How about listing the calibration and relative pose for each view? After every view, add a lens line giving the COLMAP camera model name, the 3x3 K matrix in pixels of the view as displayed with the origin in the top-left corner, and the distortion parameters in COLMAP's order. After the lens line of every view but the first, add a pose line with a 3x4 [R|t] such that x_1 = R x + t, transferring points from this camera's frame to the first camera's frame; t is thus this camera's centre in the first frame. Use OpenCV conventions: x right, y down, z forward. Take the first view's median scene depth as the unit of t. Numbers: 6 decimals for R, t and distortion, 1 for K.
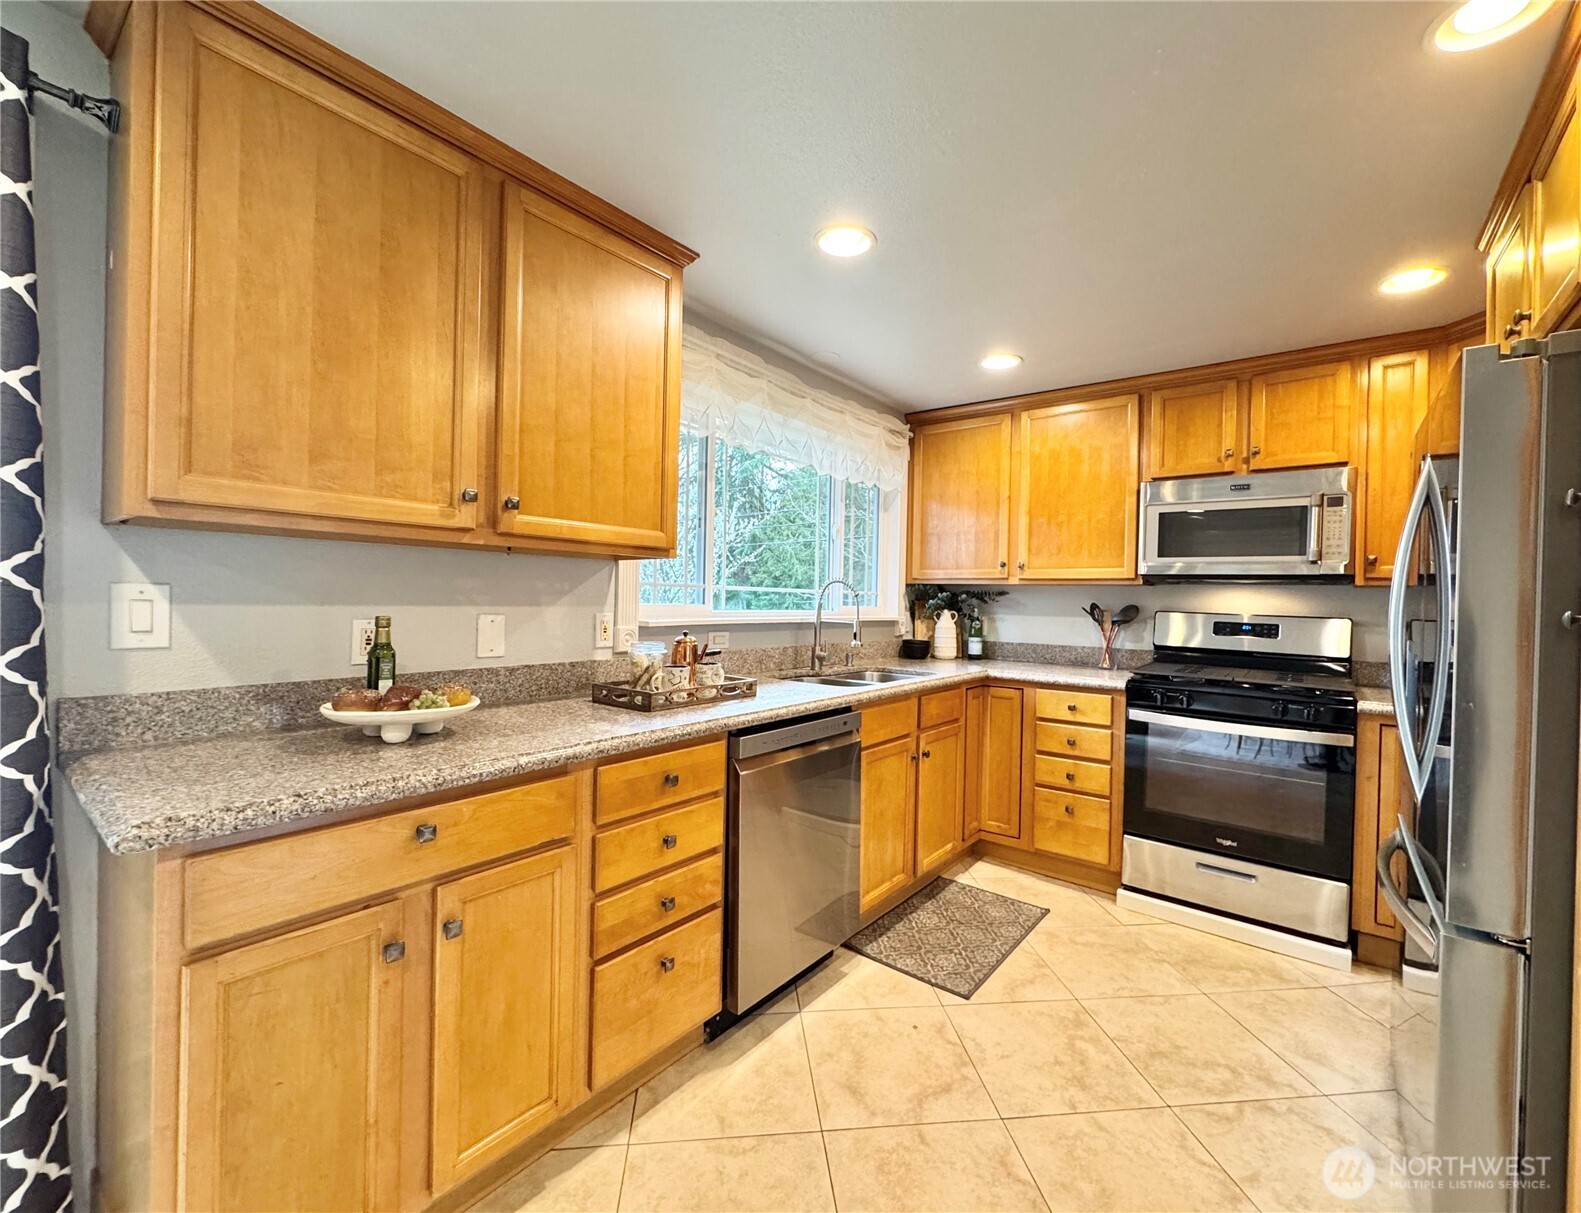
lens RADIAL K [[666.3, 0, 805.1], [0, 666.3, 600.6], [0, 0, 1]] dist [-0.004488, 0.000475]
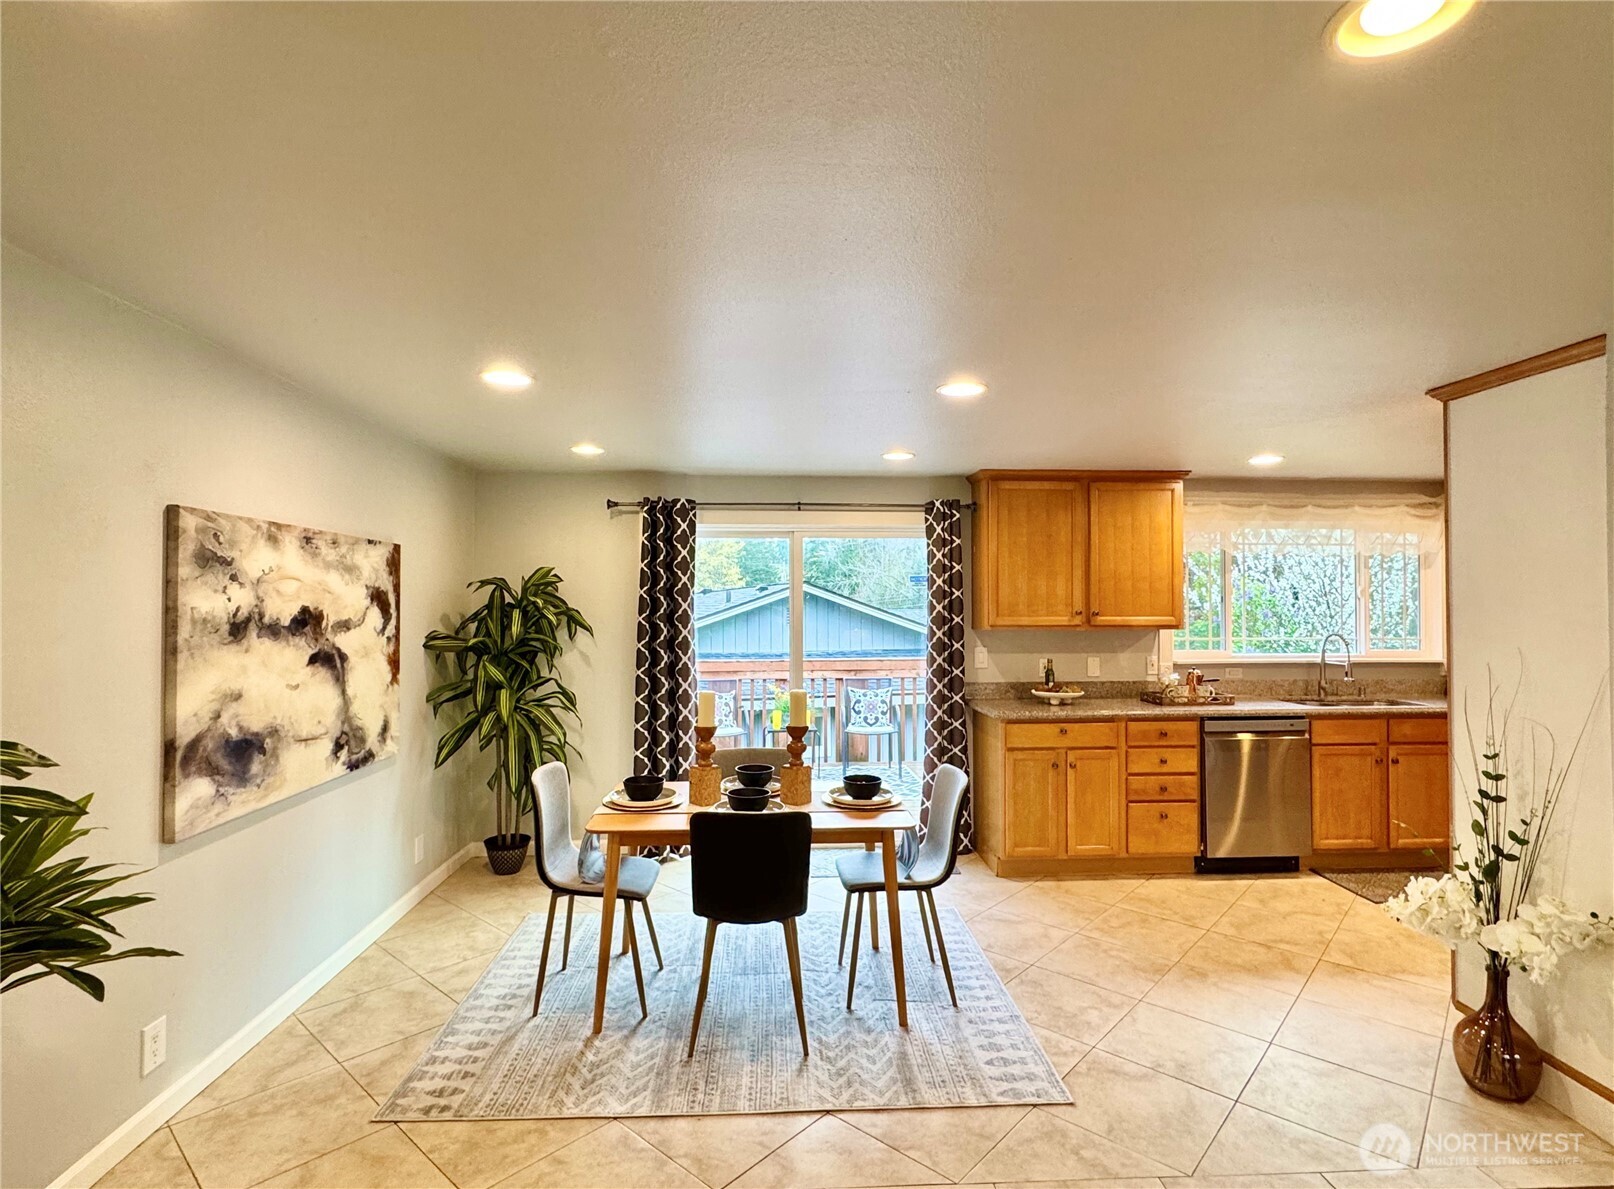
lens RADIAL K [[817.6, 0, 808.4], [0, 817.6, 598.4], [0, 0, 1]] dist [-0.002145, 0.000039]
pose [[0.658834, -0.029734, -0.751700, 0.760150], [0.013763, 0.999528, -0.027475, -0.090008], [0.752162, 0.007756, 0.658933, -1.198793]]
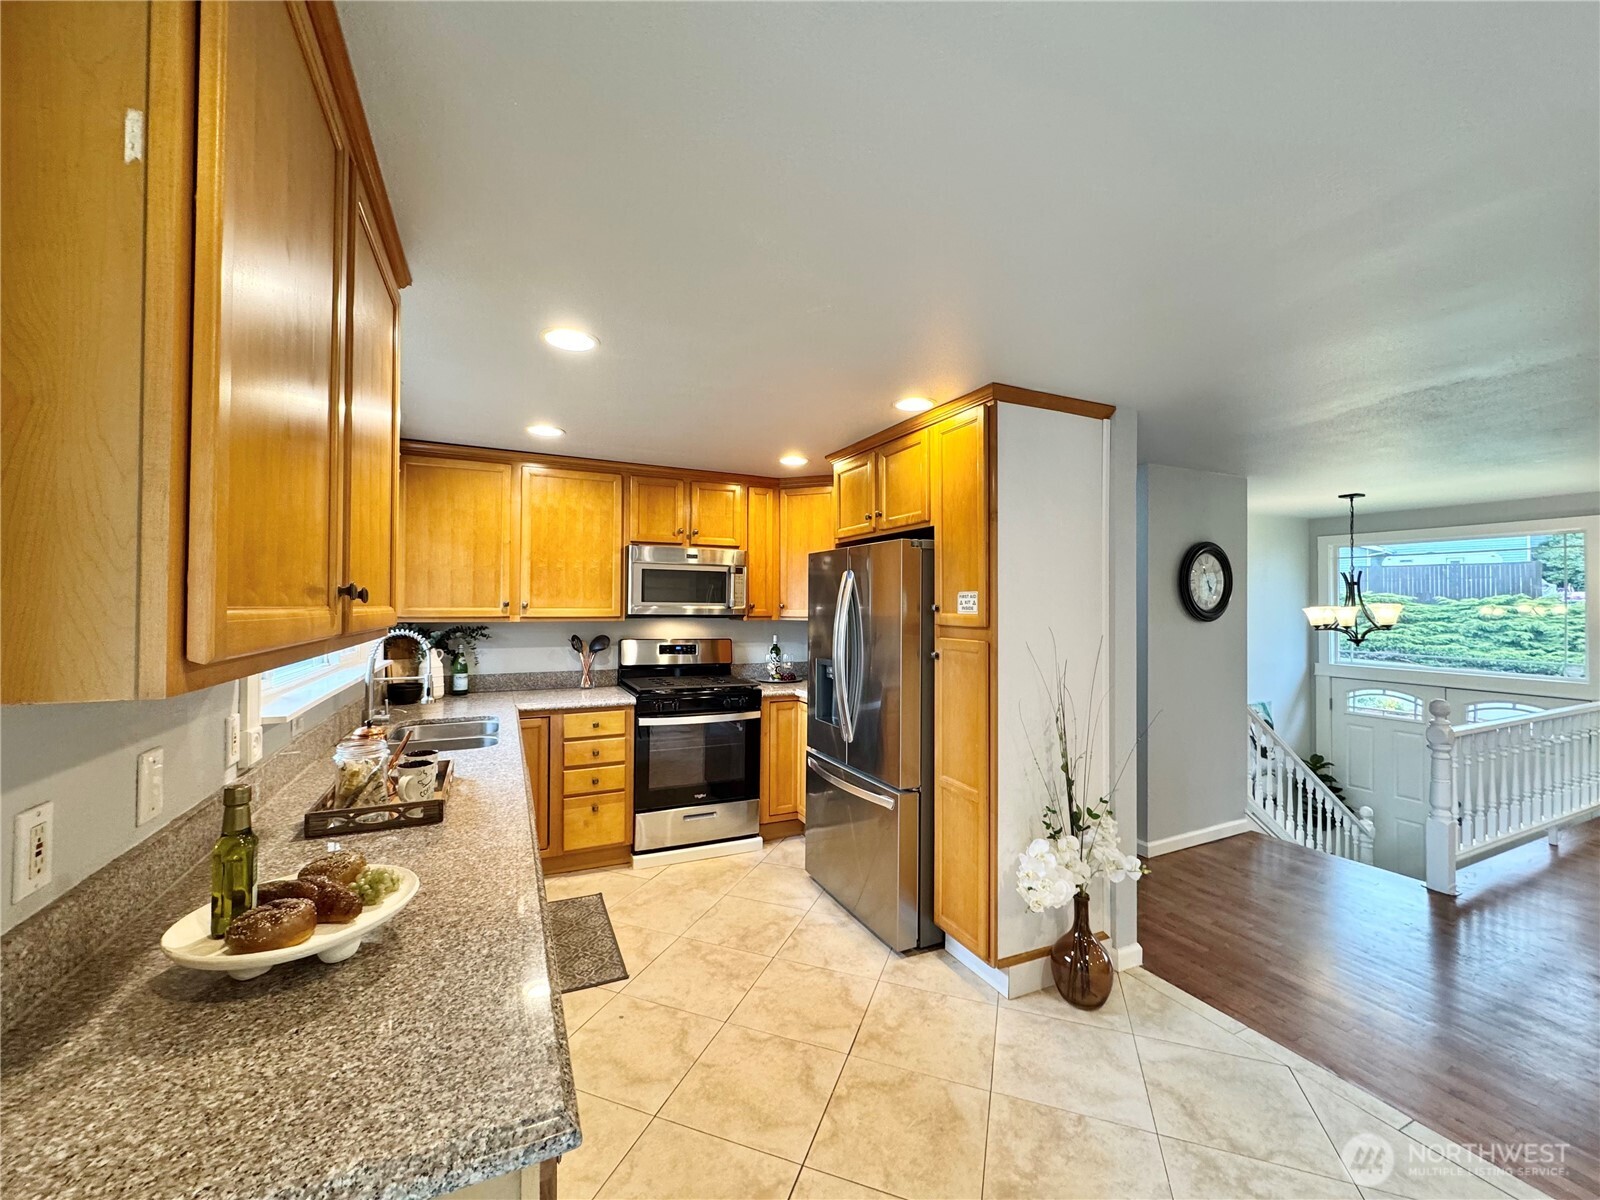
lens RADIAL K [[637.9, 0, 795.4], [0, 637.9, 595.1], [0, 0, 1]] dist [-0.003102, 0.000194]
pose [[0.459283, -0.005333, 0.888274, -0.590409], [0.007247, 0.999971, 0.002257, -0.098718], [-0.888261, 0.005401, 0.459308, 0.160557]]
